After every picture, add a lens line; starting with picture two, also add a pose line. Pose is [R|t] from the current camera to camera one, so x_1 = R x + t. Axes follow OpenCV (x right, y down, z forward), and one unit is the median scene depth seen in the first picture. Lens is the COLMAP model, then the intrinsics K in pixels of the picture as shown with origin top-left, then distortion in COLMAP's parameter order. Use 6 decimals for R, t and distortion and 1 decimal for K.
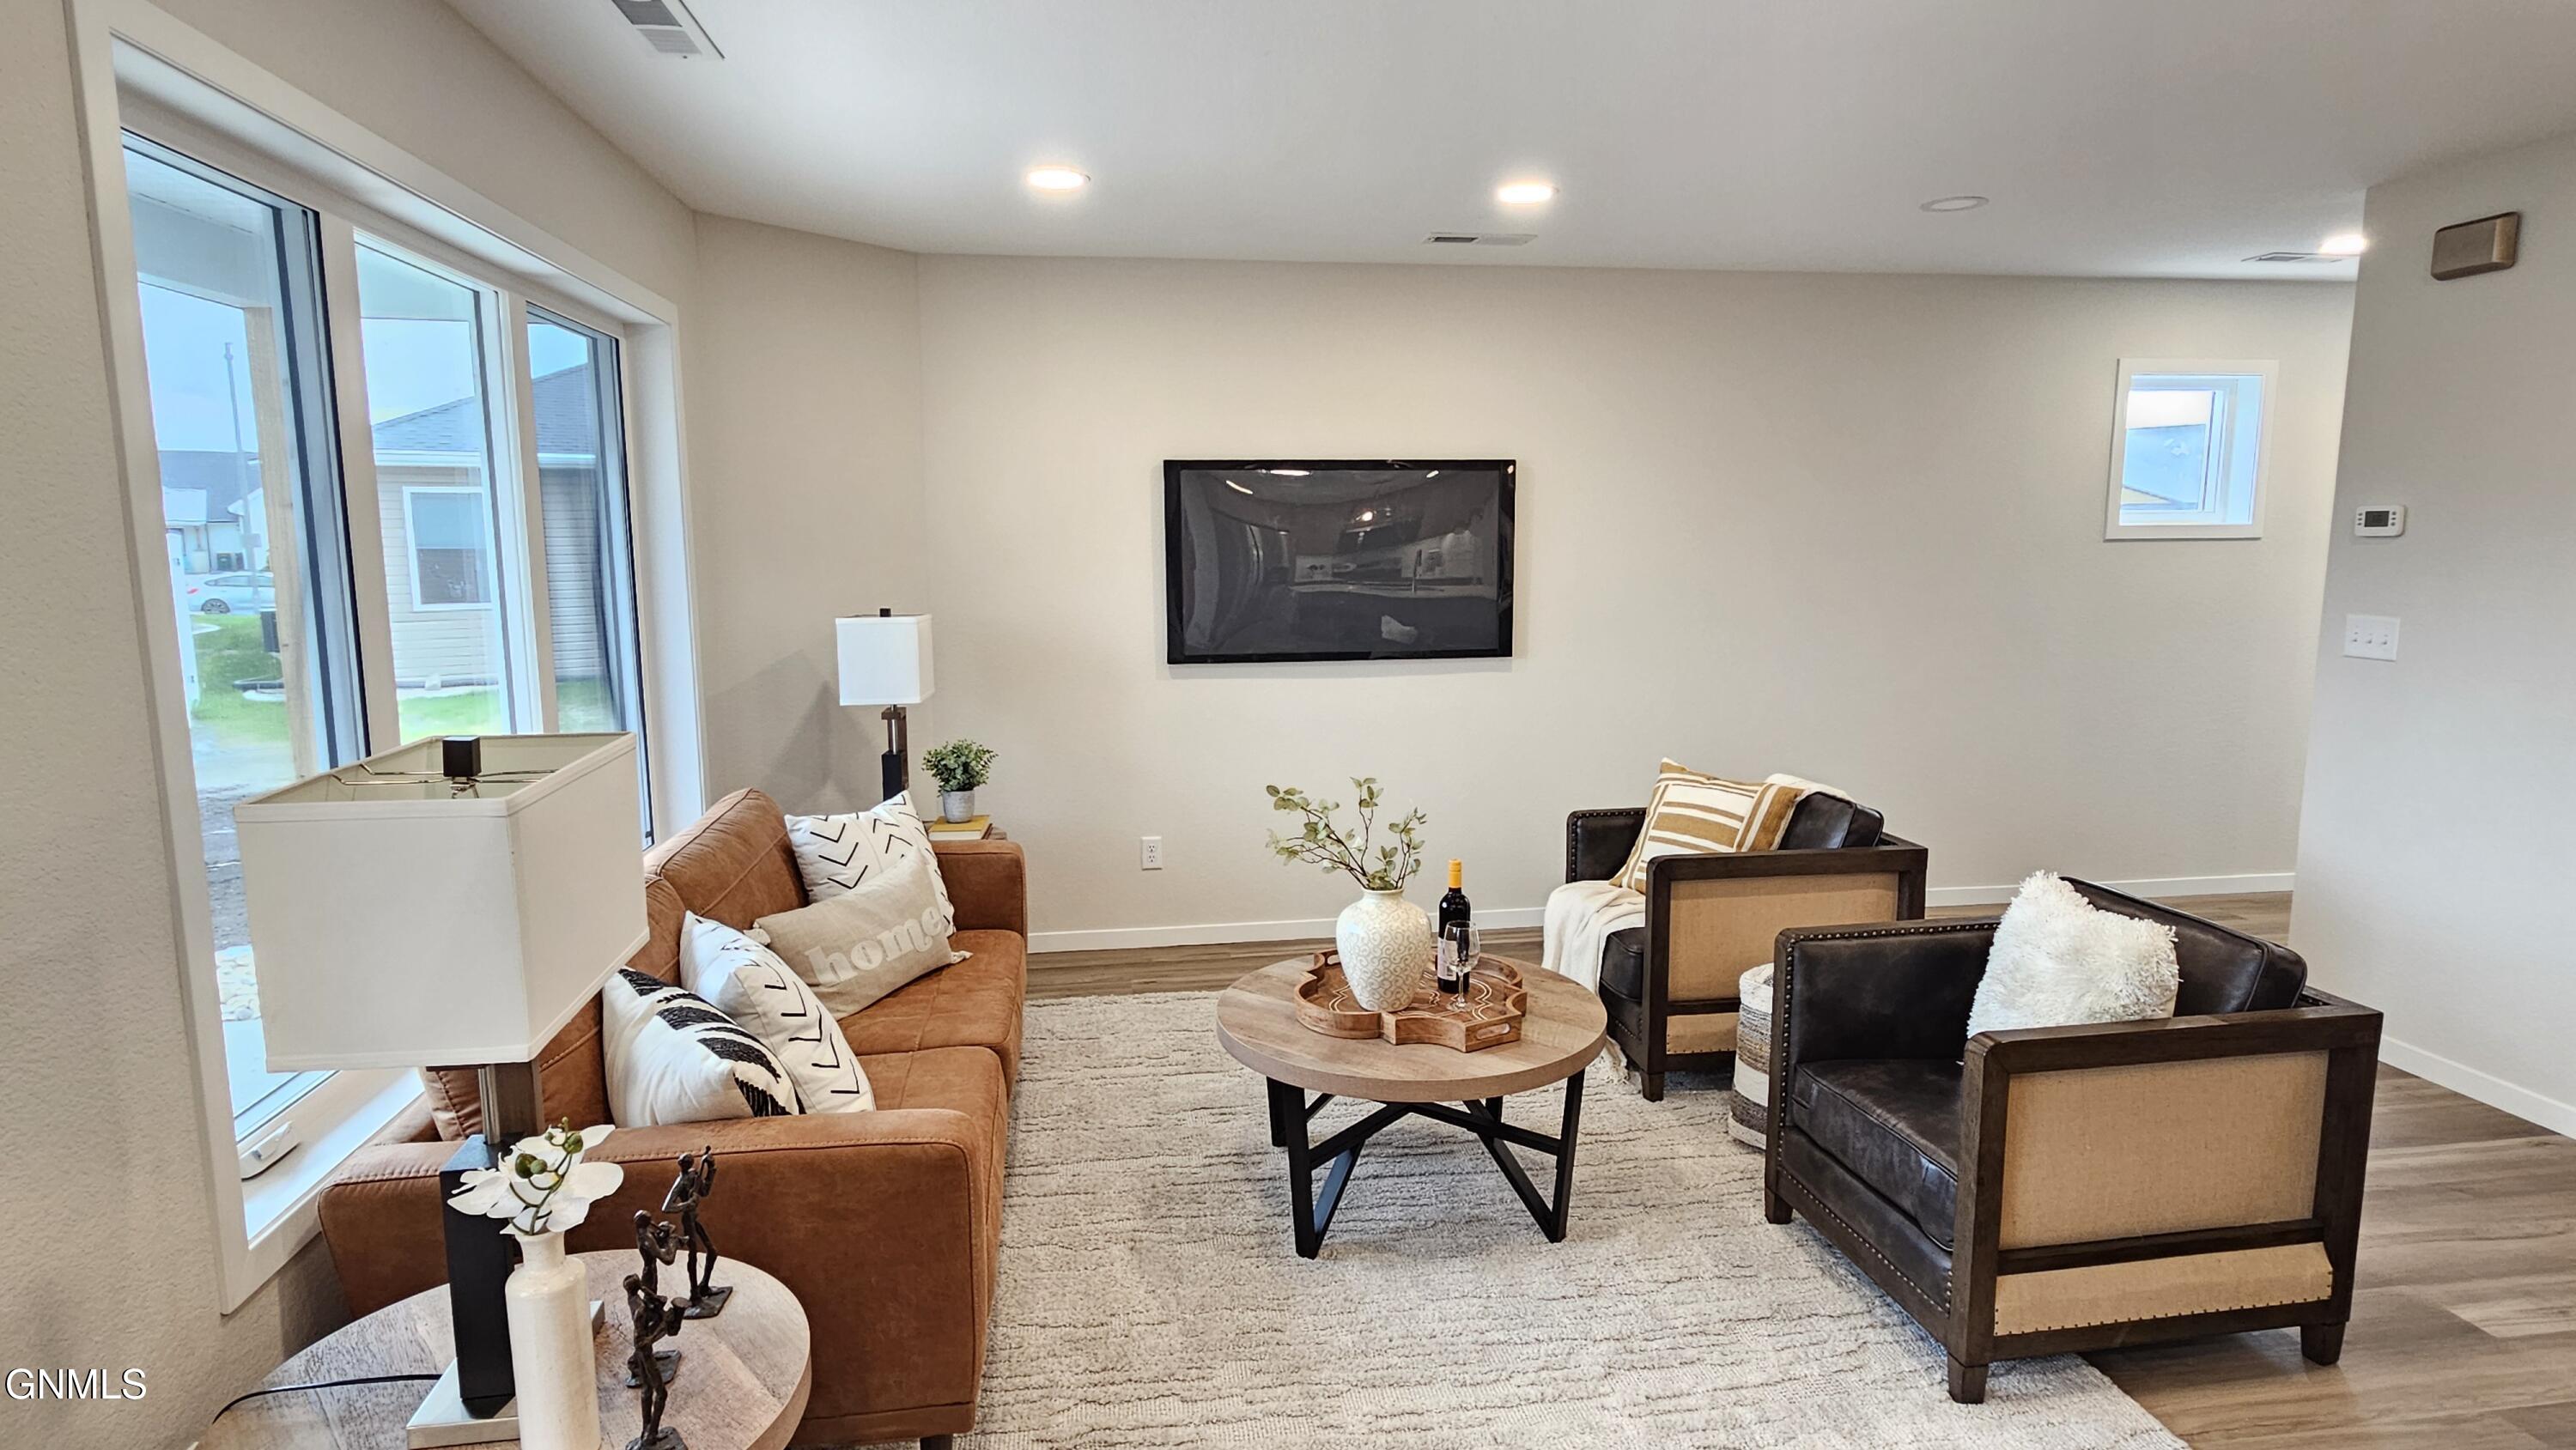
lens RADIAL K [[1408.7, 0, 1302.0], [0, 1408.7, 749.0], [0, 0, 1]] dist [0.004073, 0.000131]
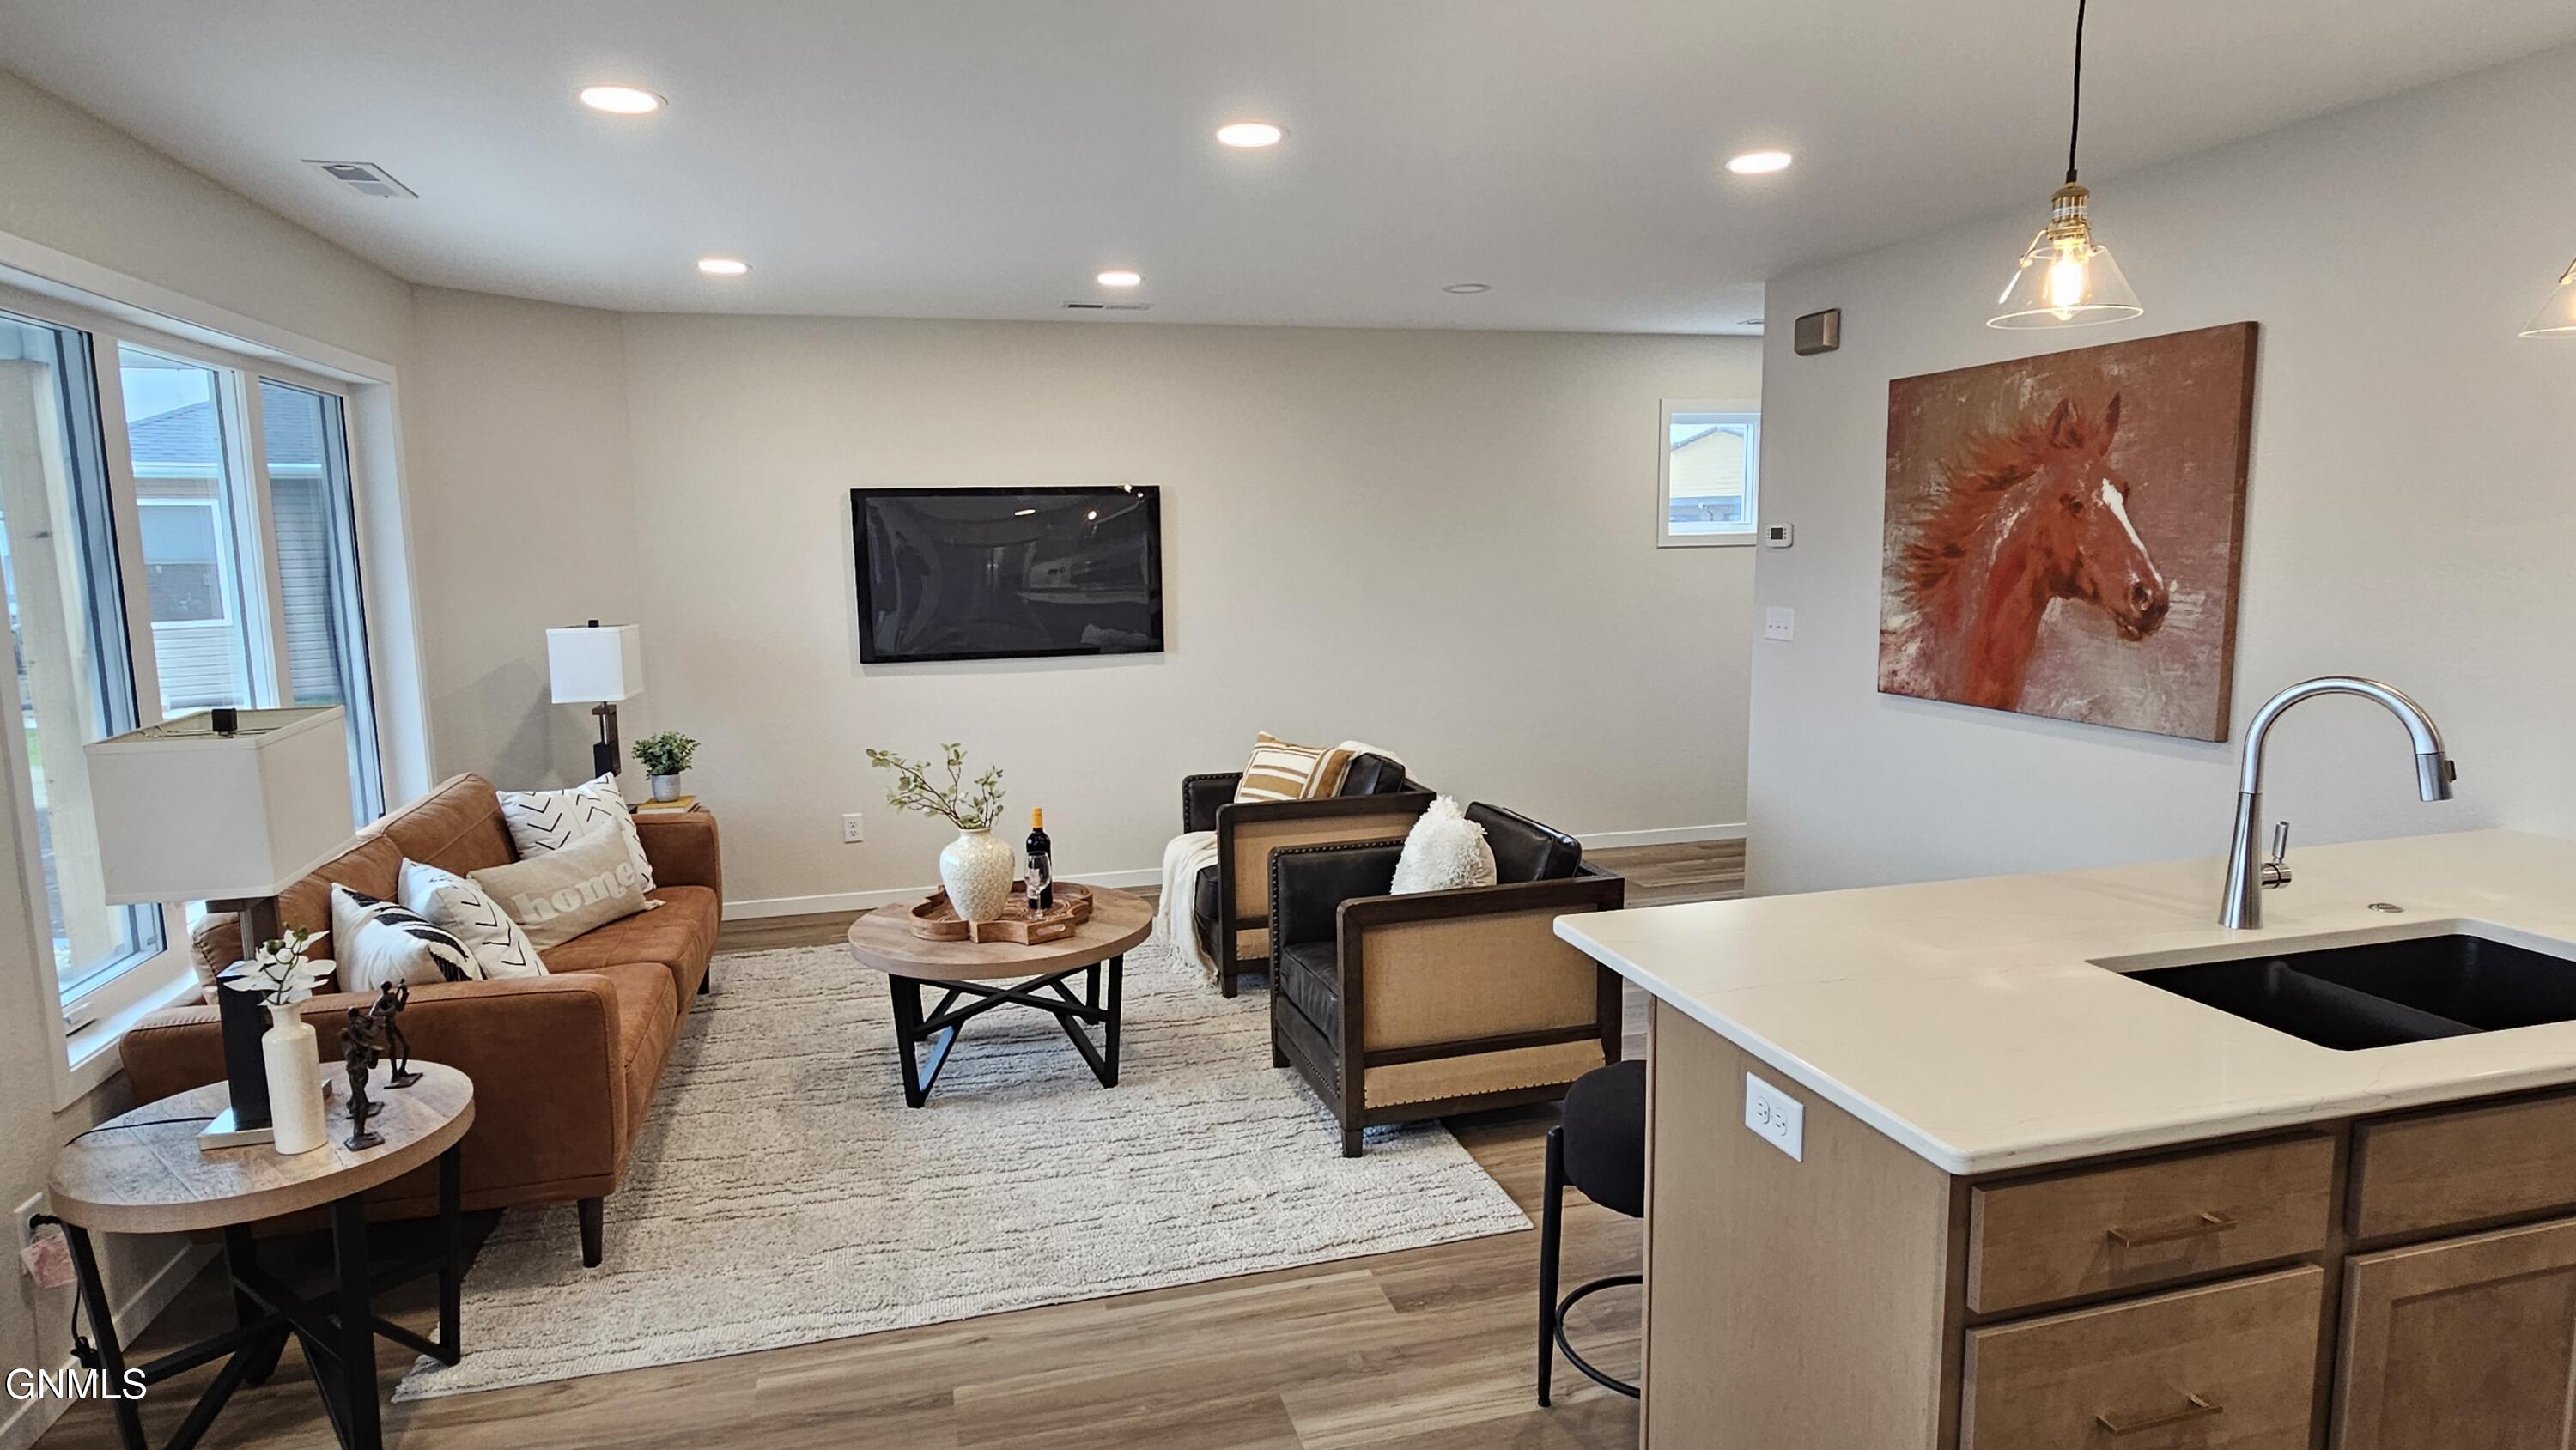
lens RADIAL K [[1421.4, 0, 1285.5], [0, 1421.4, 746.2], [0, 0, 1]] dist [-0.003140, 0.000538]
pose [[0.992537, -0.026960, 0.118929, 0.184945], [0.027376, 0.999623, -0.001866, 0.032409], [-0.118834, 0.005108, 0.992901, -0.336547]]
